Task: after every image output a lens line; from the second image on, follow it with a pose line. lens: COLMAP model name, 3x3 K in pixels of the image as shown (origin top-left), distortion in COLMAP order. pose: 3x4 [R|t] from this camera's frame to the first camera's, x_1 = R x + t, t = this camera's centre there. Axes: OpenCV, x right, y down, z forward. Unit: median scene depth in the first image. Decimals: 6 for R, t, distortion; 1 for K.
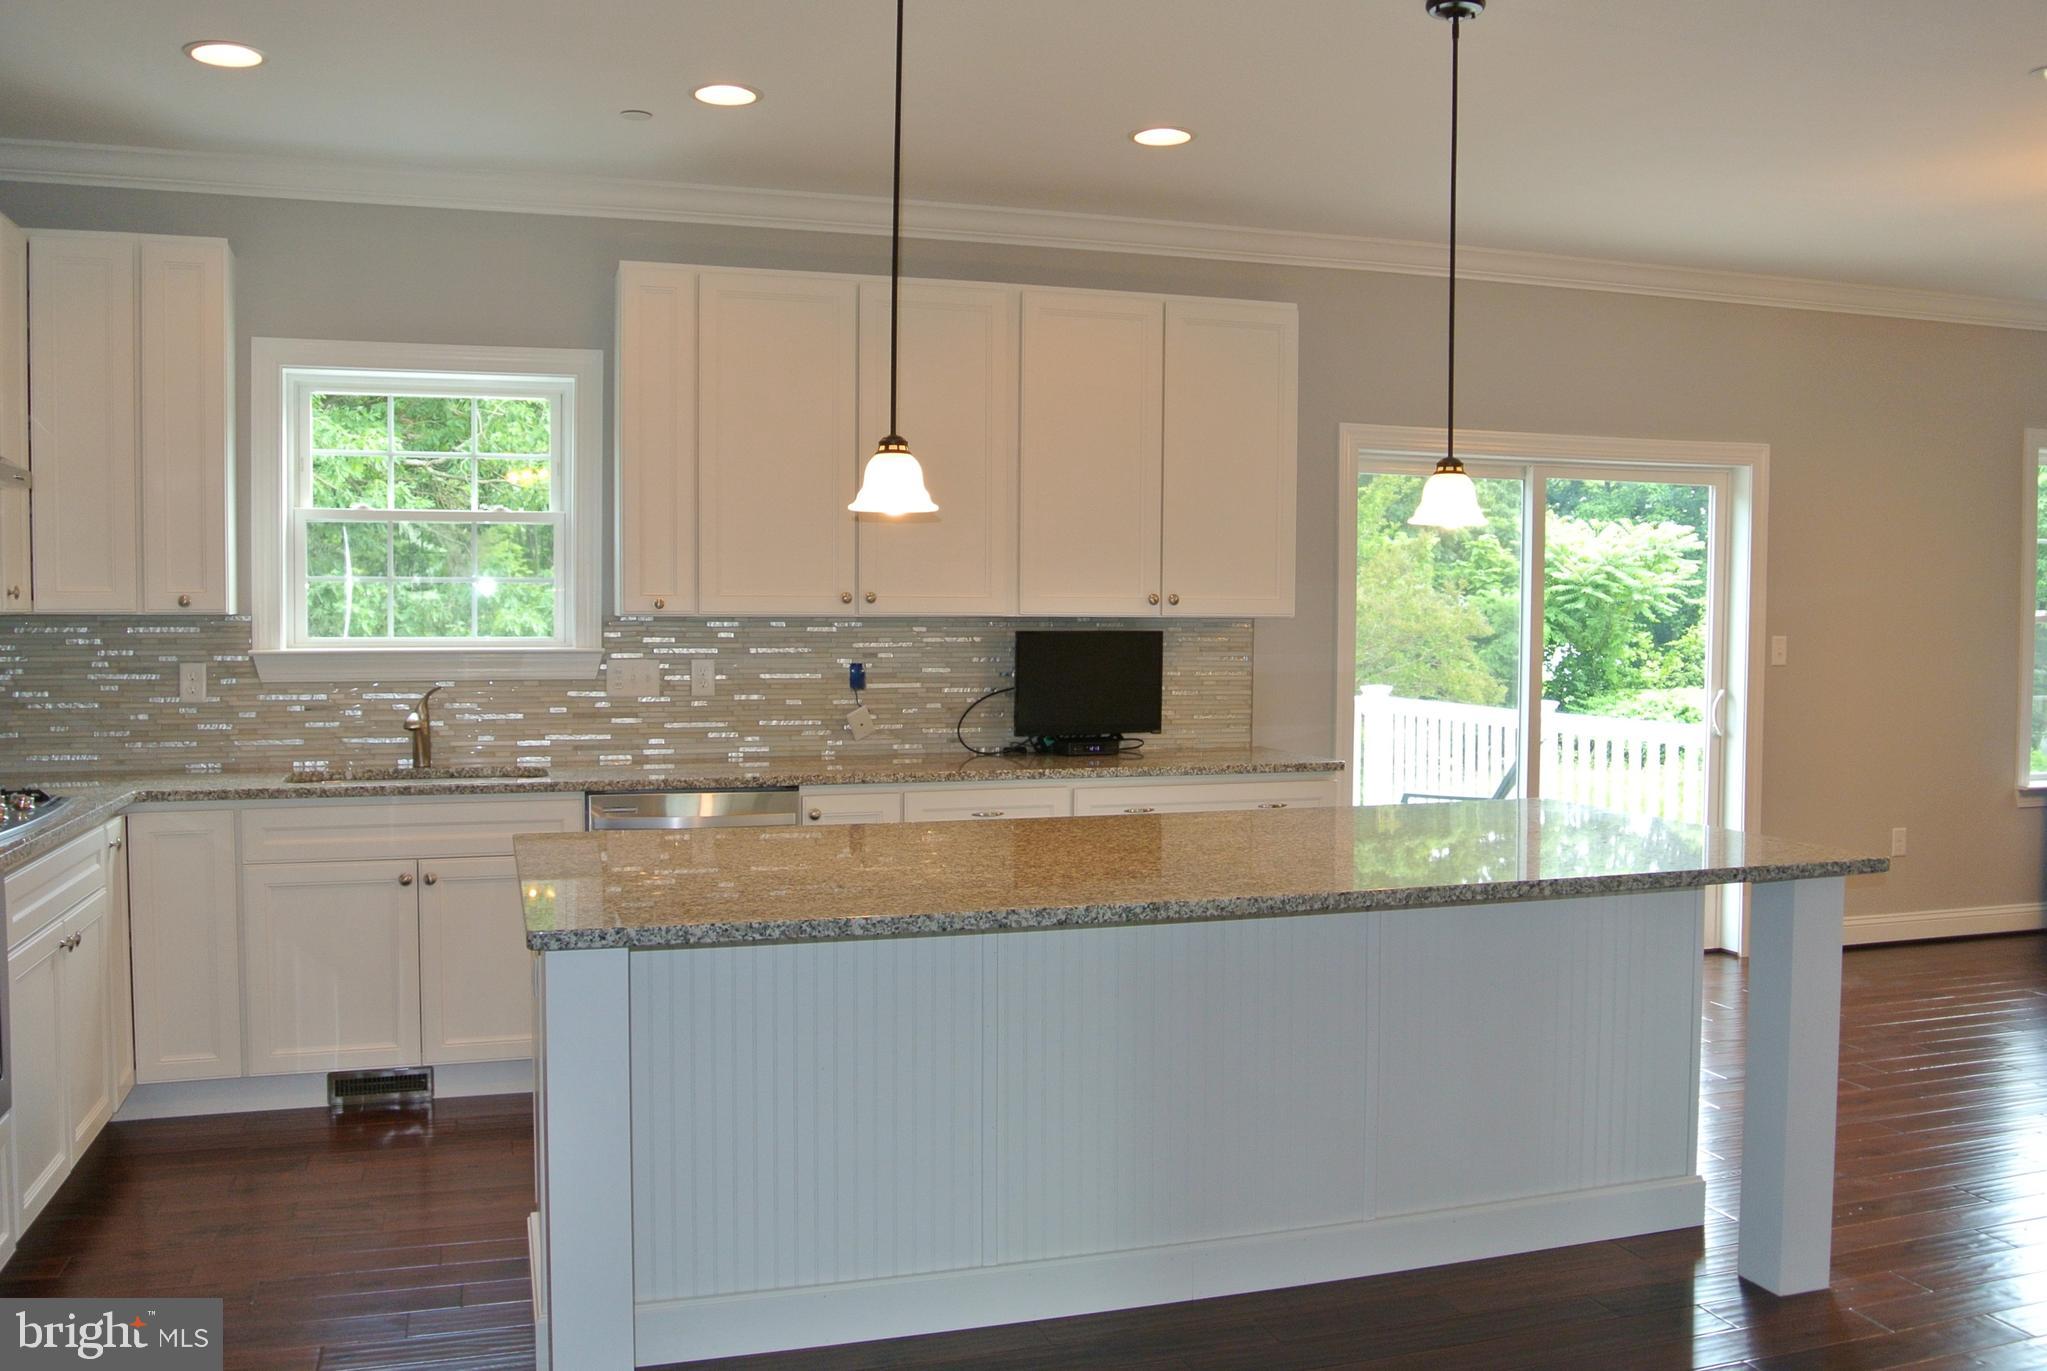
lens RADIAL K [[1700.8, 0, 1023.5], [0, 1700.8, 685.5], [0, 0, 1]] dist [-0.068985, 0.006332]
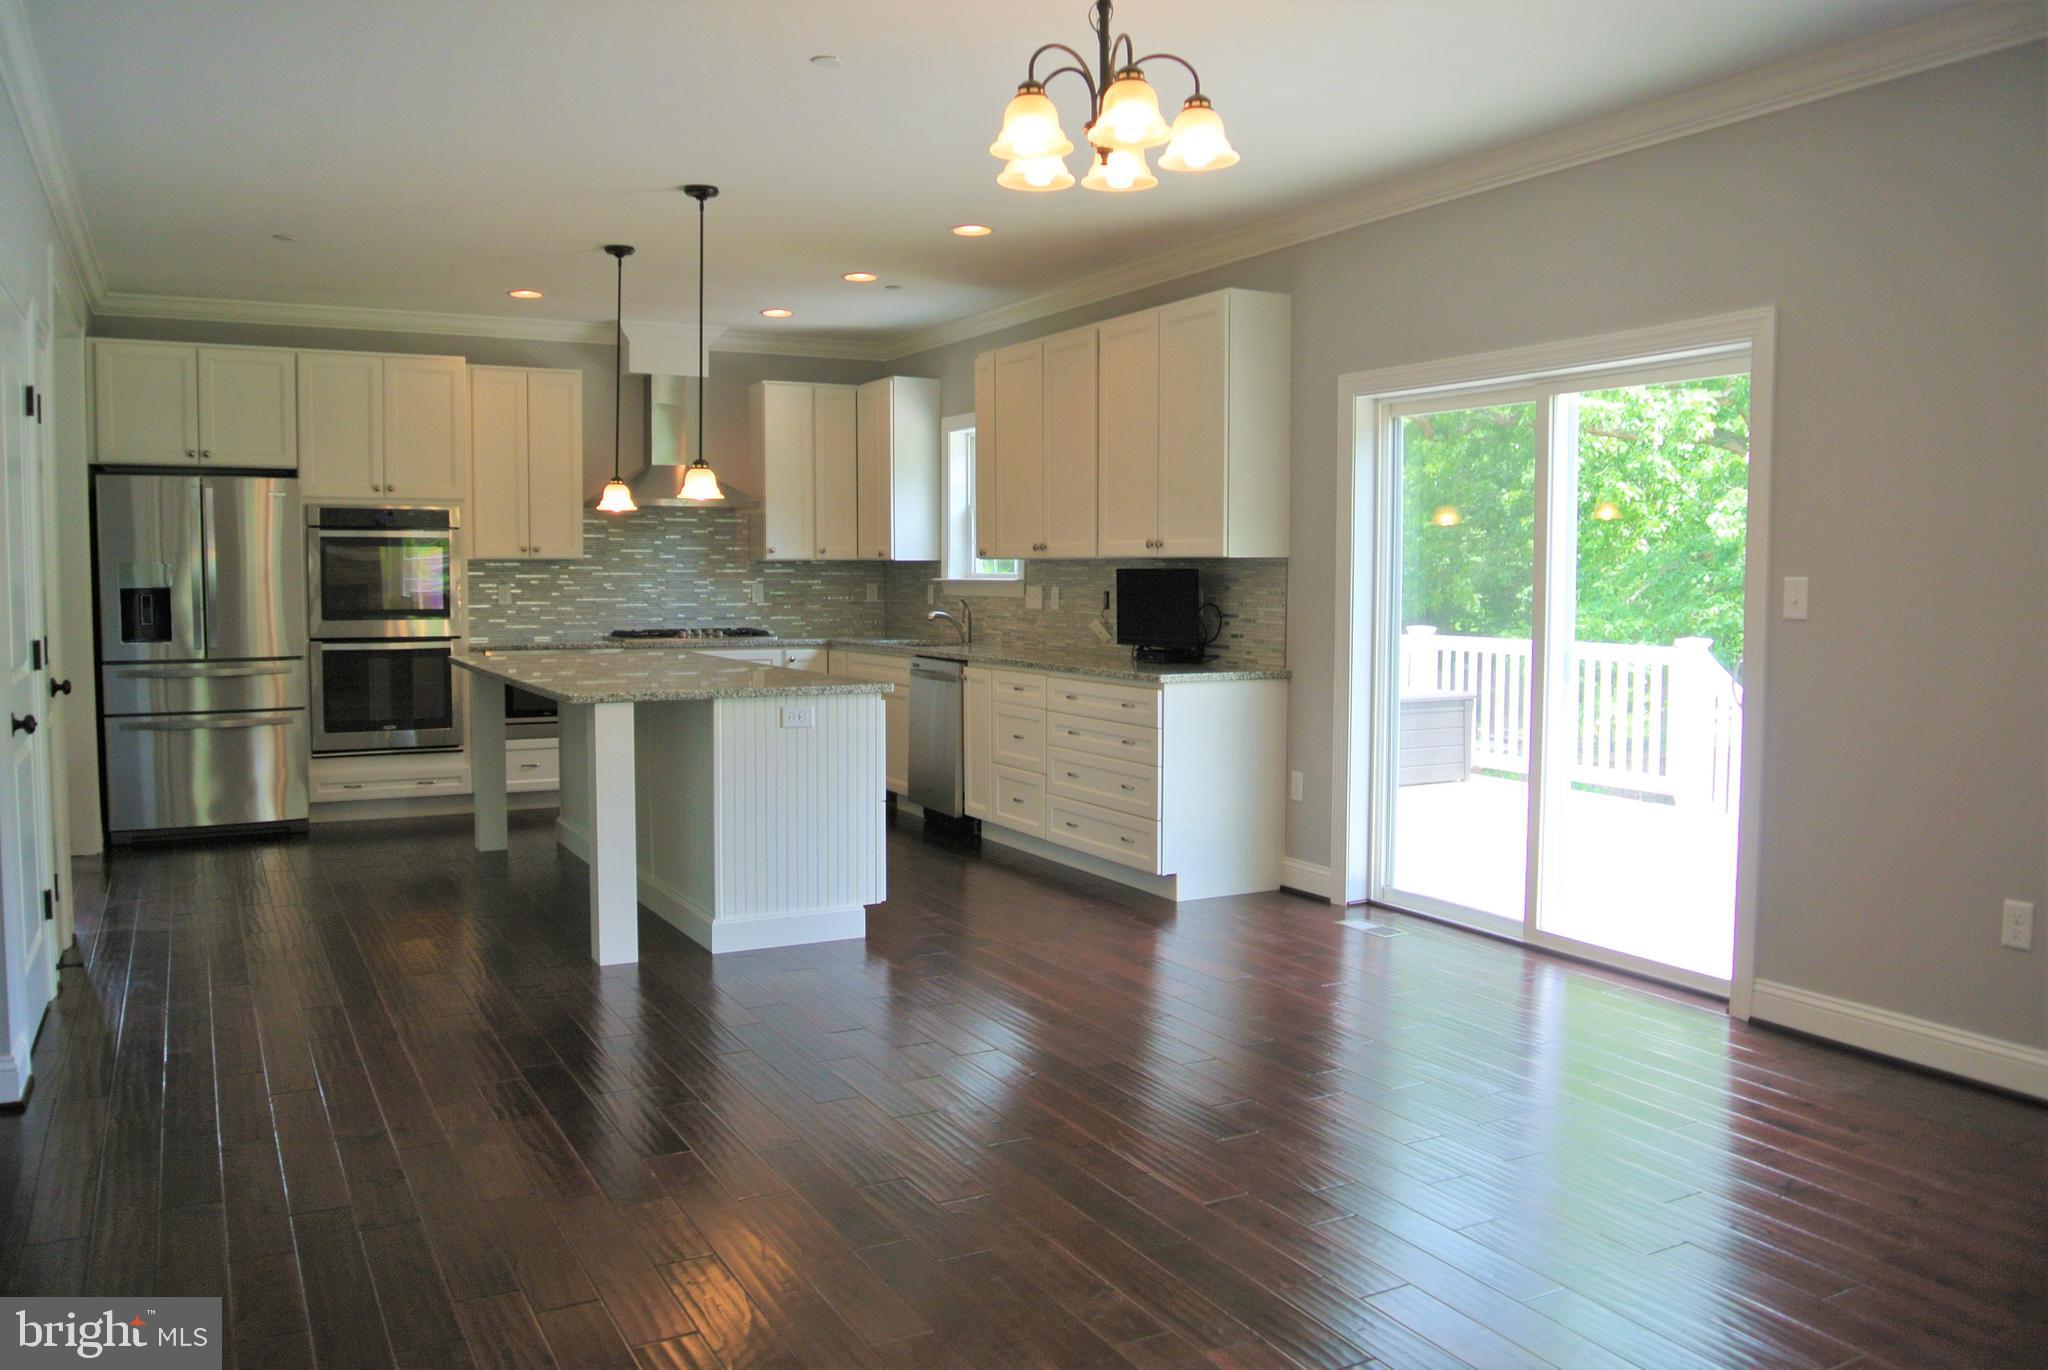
lens RADIAL K [[1602.2, 0, 1024.0], [0, 1602.2, 685.0], [0, 0, 1]] dist [-0.071306, 0.005497]
pose [[0.176609, 0.065152, -0.982122, 1.357169], [-0.044676, 0.997309, 0.058126, -0.010023], [0.983267, 0.033612, 0.179045, 0.739179]]
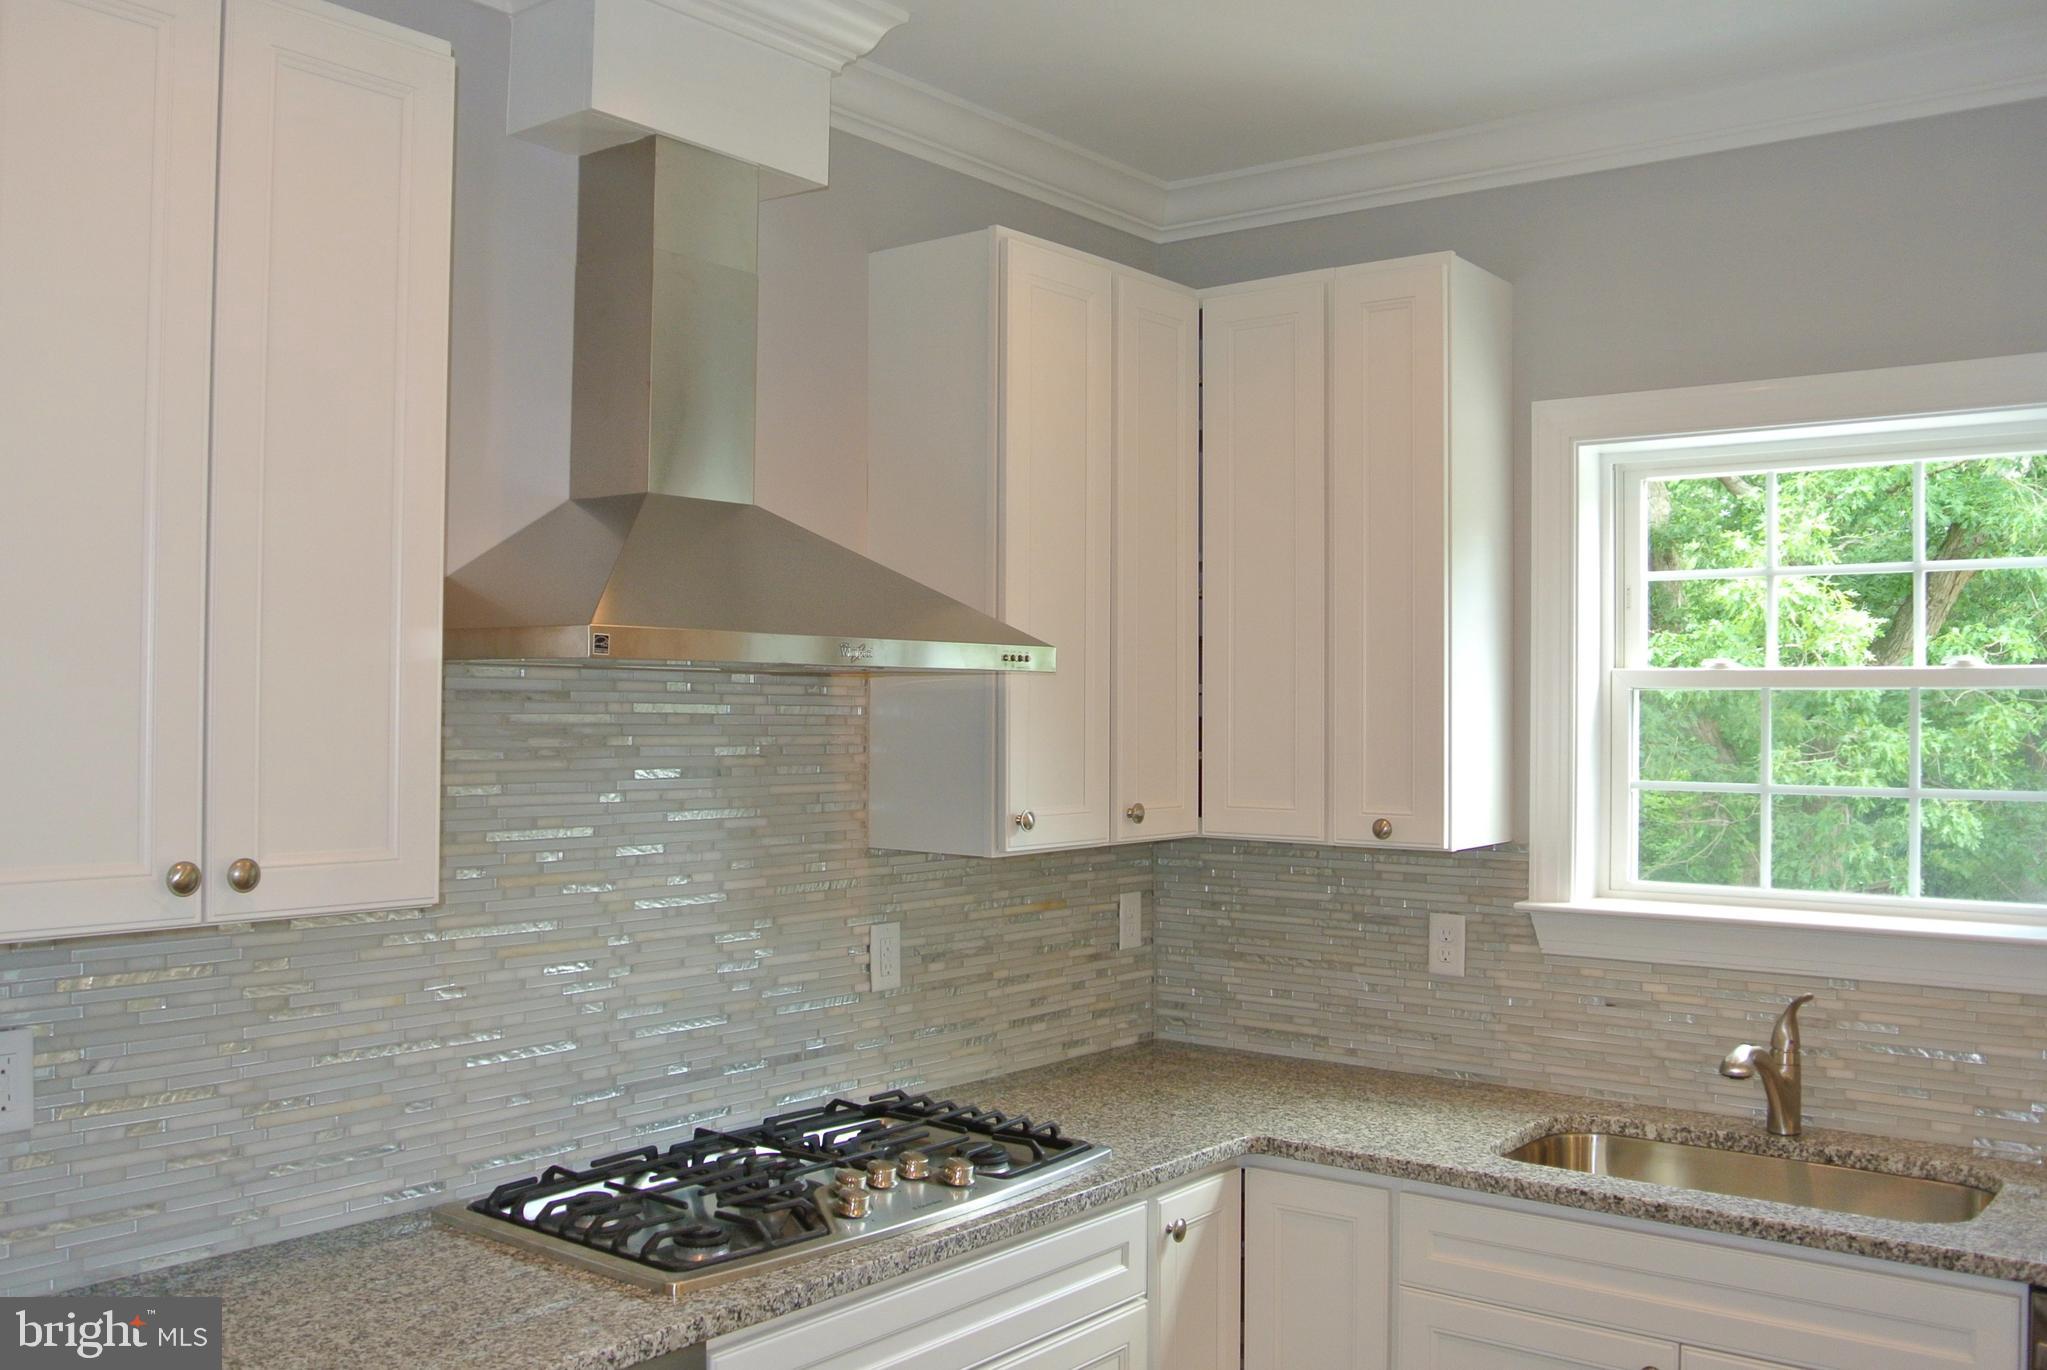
lens RADIAL K [[1815.0, 0, 1023.5], [0, 1815.0, 685.0], [0, 0, 1]] dist [-0.079075, 0.035291]
pose [[0.562263, -0.010826, -0.826887, -0.009583], [-0.040174, 0.998376, -0.040389, -0.064413], [0.825982, 0.055928, 0.560915, 0.448502]]
